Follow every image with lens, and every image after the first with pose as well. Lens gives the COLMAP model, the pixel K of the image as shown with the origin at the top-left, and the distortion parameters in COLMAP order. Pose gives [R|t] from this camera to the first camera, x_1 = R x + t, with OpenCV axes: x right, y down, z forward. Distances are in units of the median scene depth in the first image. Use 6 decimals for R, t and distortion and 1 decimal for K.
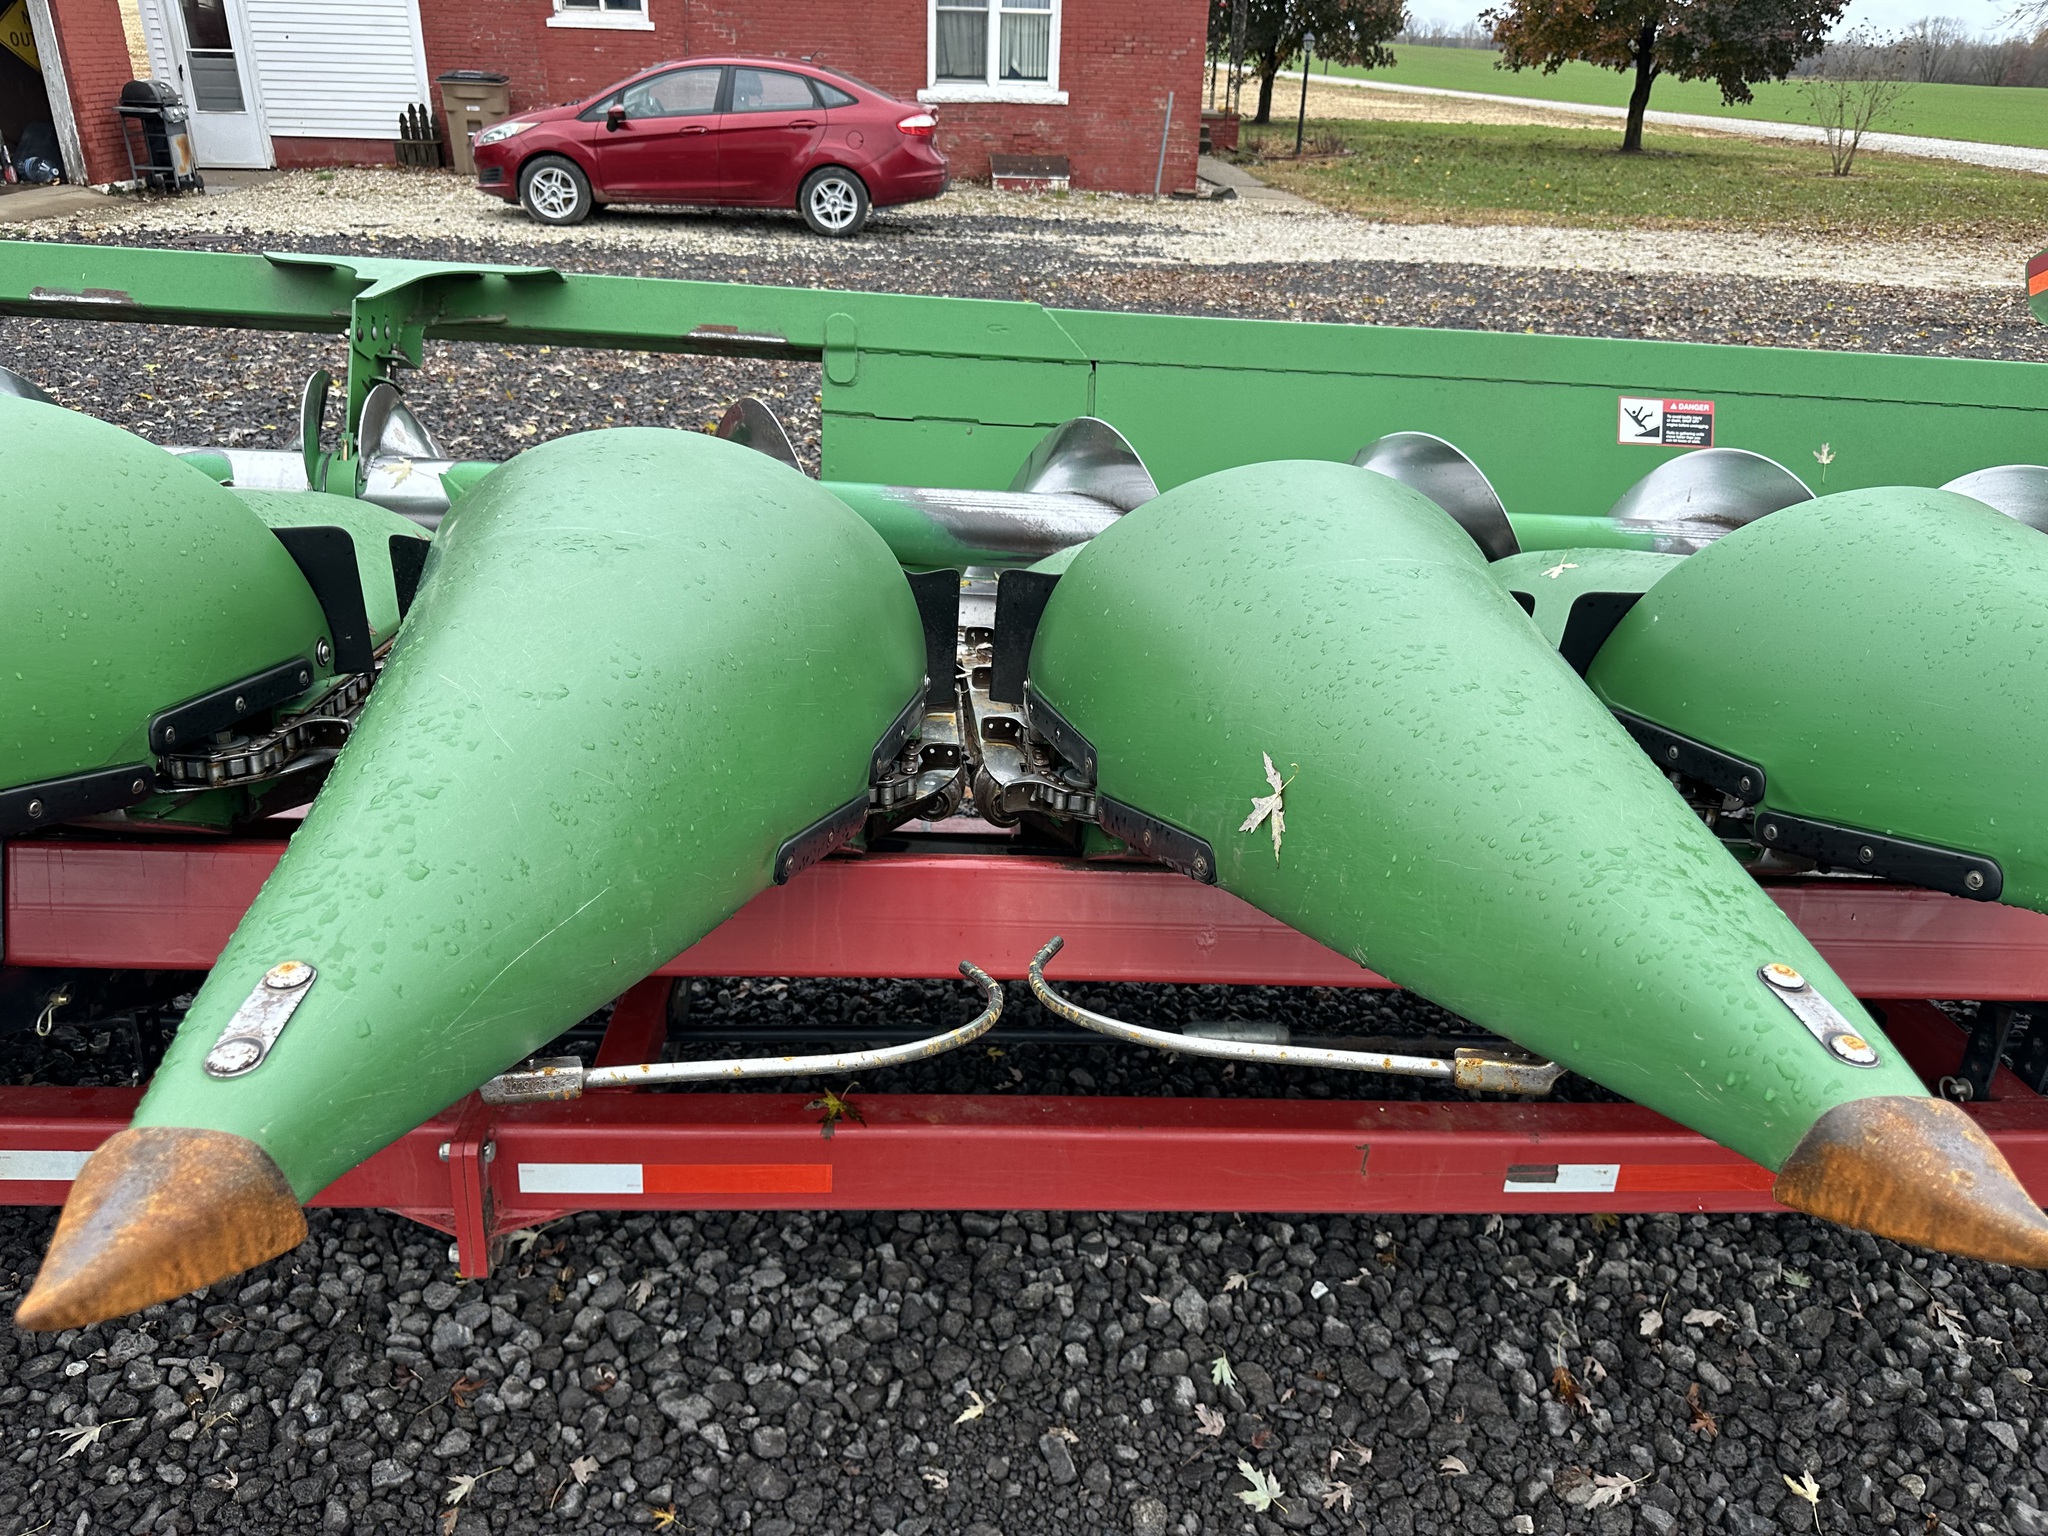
lens RADIAL K [[1488.9, 0, 1015.4], [0, 1488.9, 725.6], [0, 0, 1]] dist [0.076521, -0.095971]
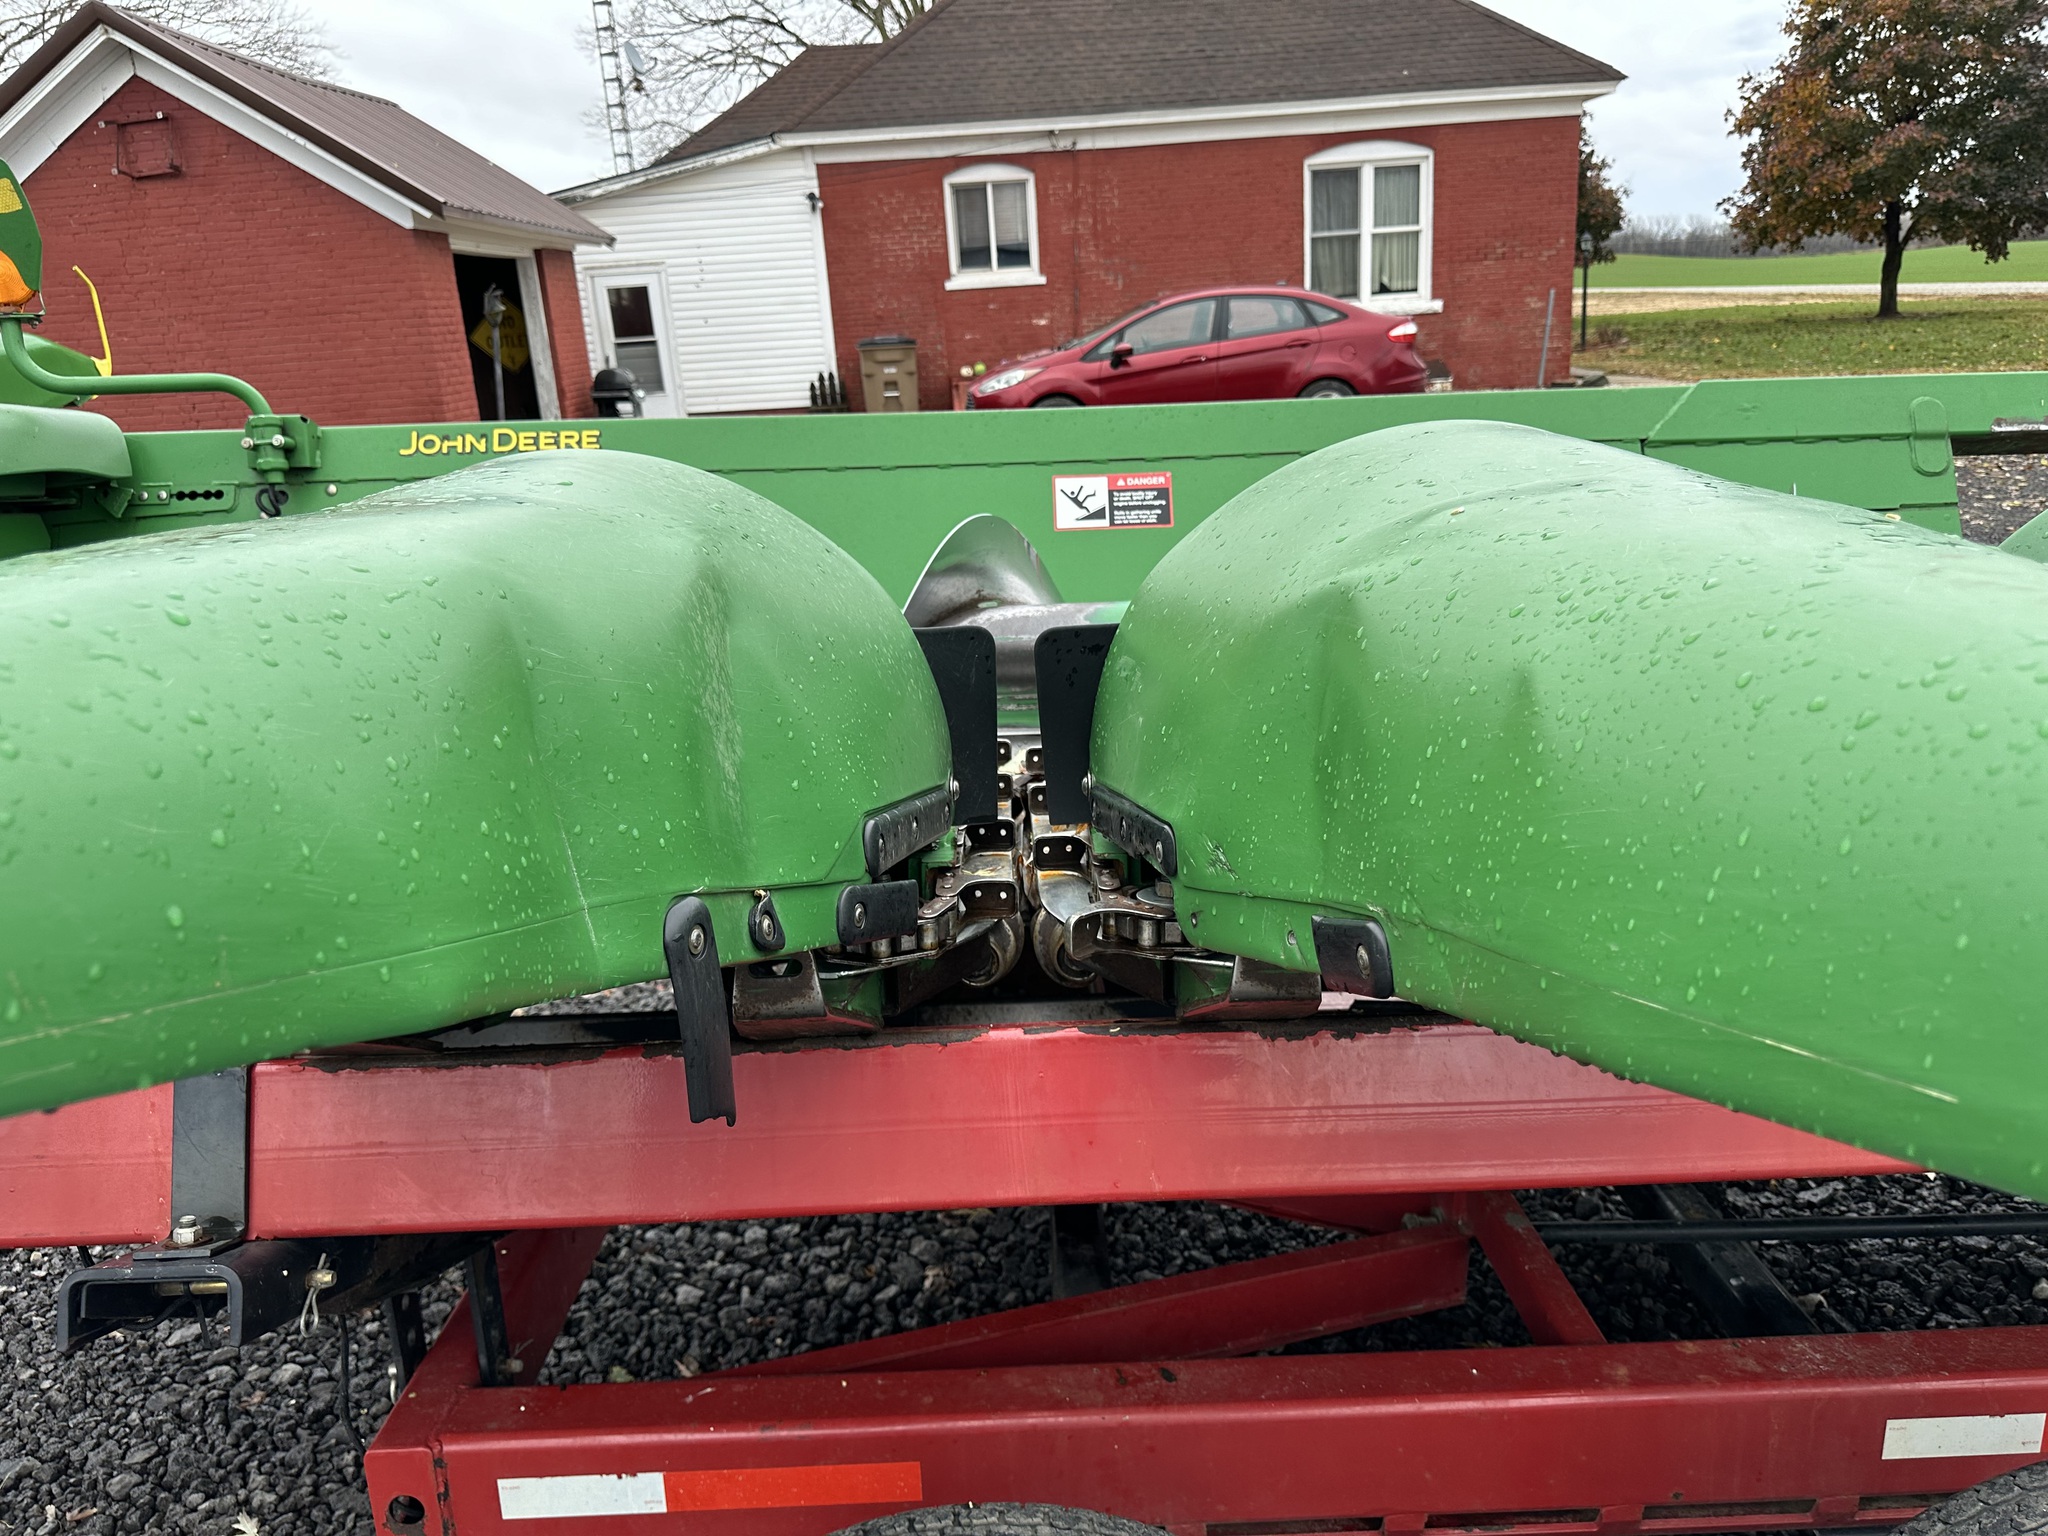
lens RADIAL K [[1488.9, 0, 1015.4], [0, 1488.9, 725.6], [0, 0, 1]] dist [0.076521, -0.095971]
pose [[0.994950, -0.076087, -0.065463, -0.223278], [0.065645, 0.986649, -0.149047, -0.006303], [0.075930, 0.143997, 0.986661, 0.021433]]
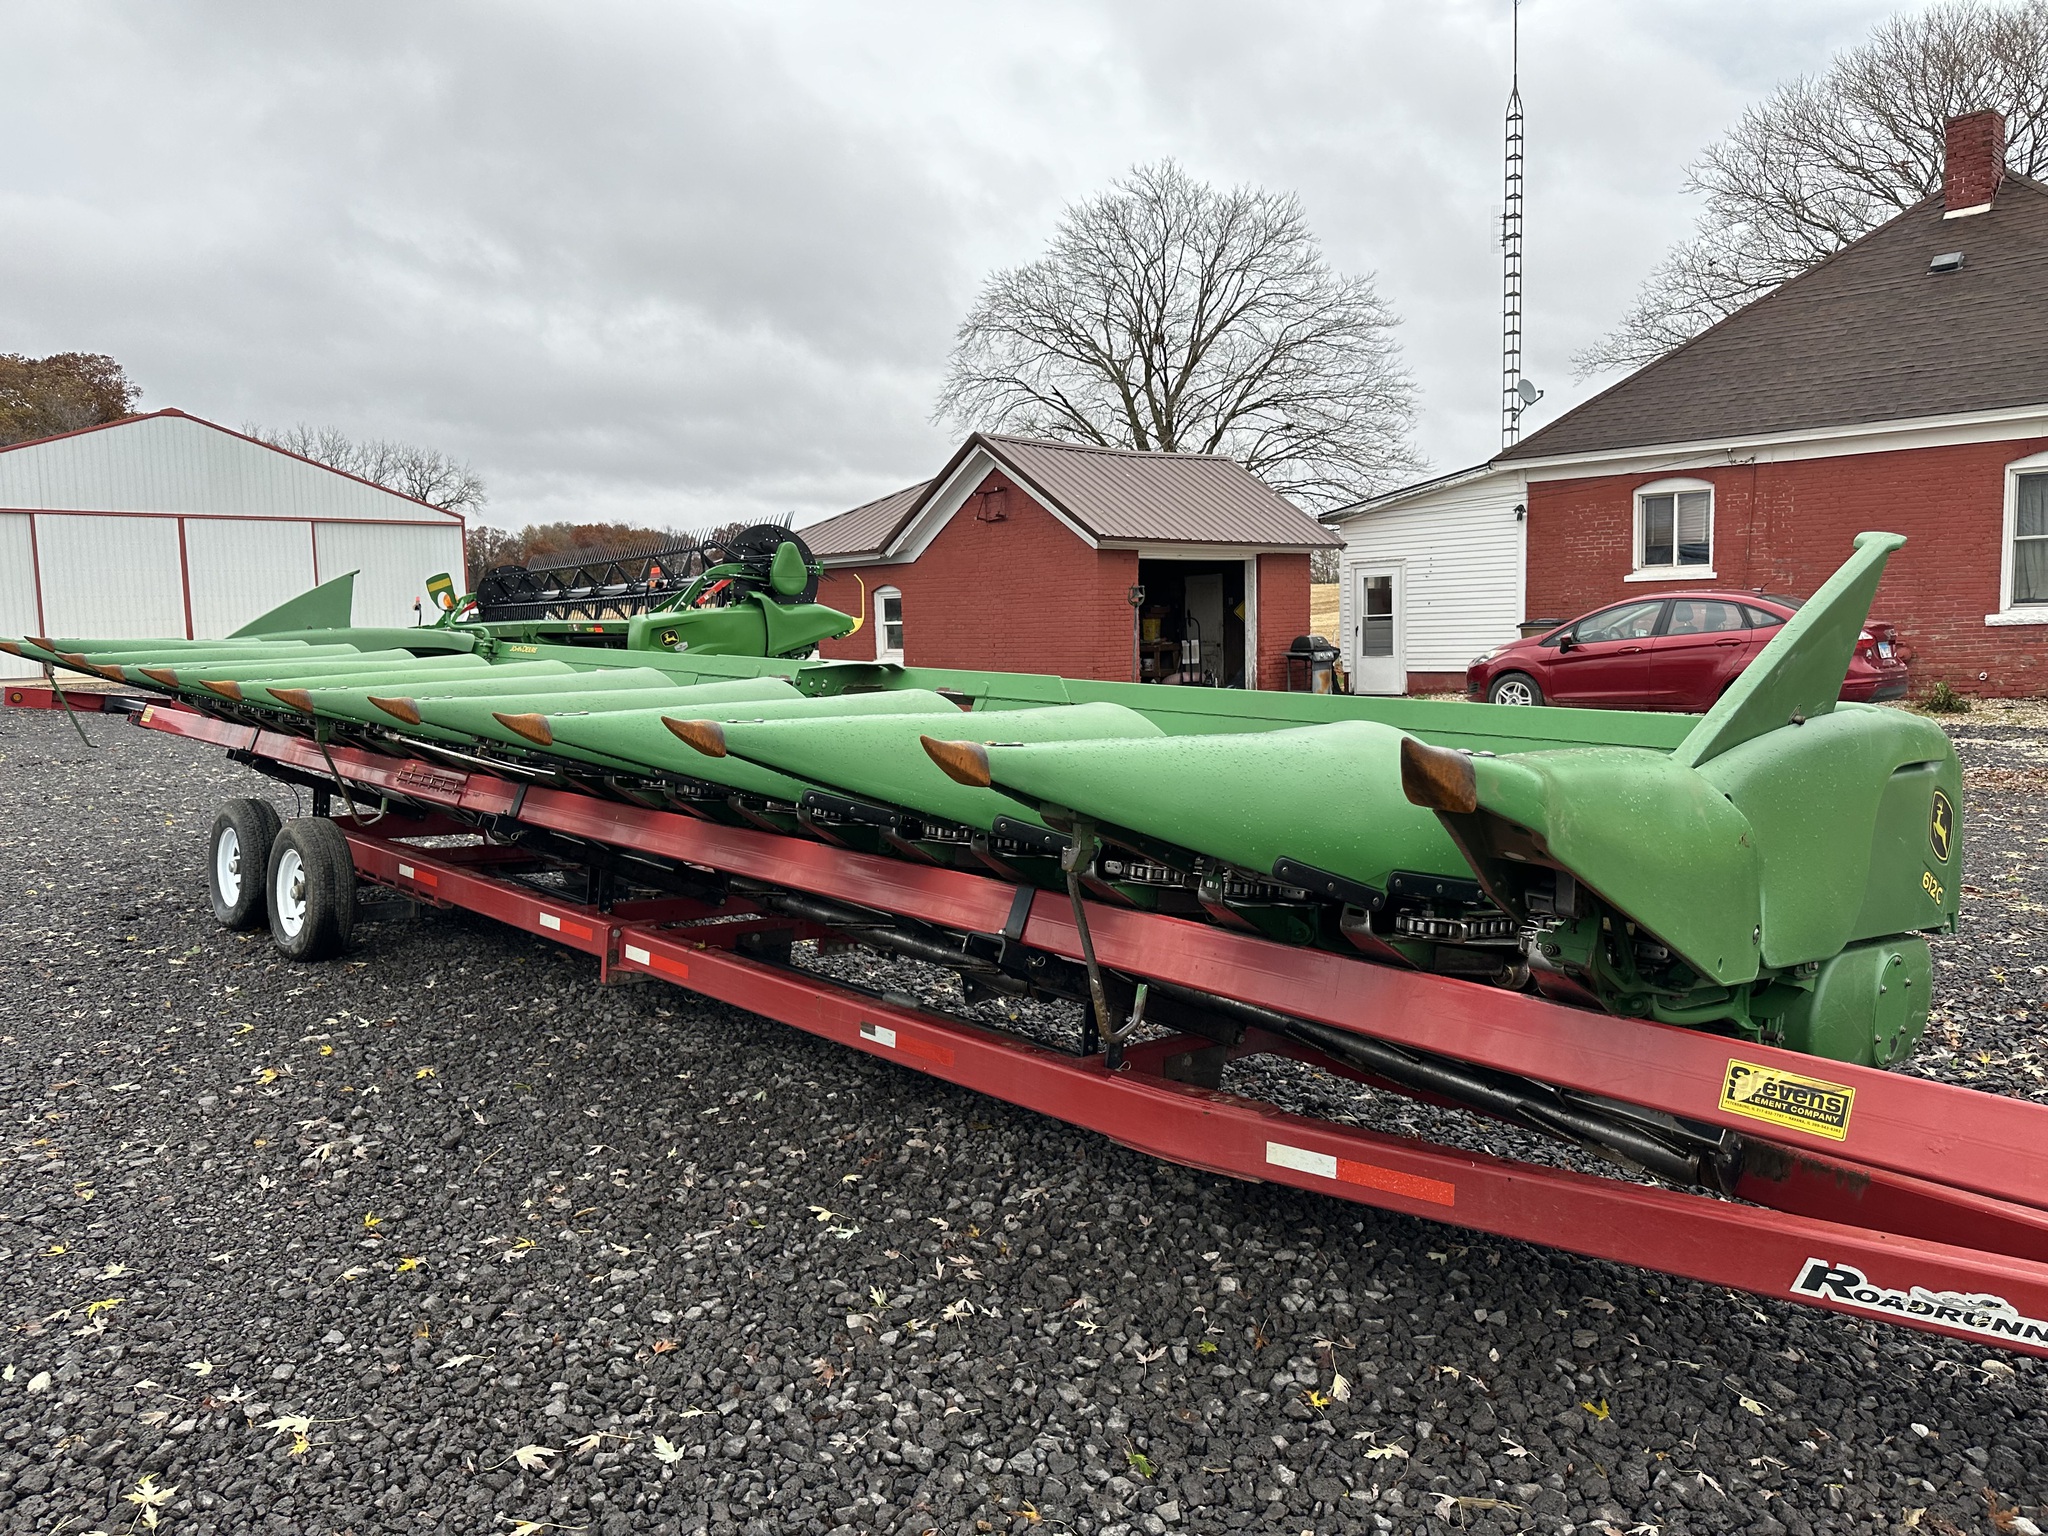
lens RADIAL K [[1488.9, 0, 1015.4], [0, 1488.9, 725.6], [0, 0, 1]] dist [0.076521, -0.095971]
pose [[0.654442, 0.005040, -0.756095, 0.291223], [-0.267108, 0.937043, -0.224951, 0.047965], [0.707360, 0.349177, 0.614587, -0.048590]]
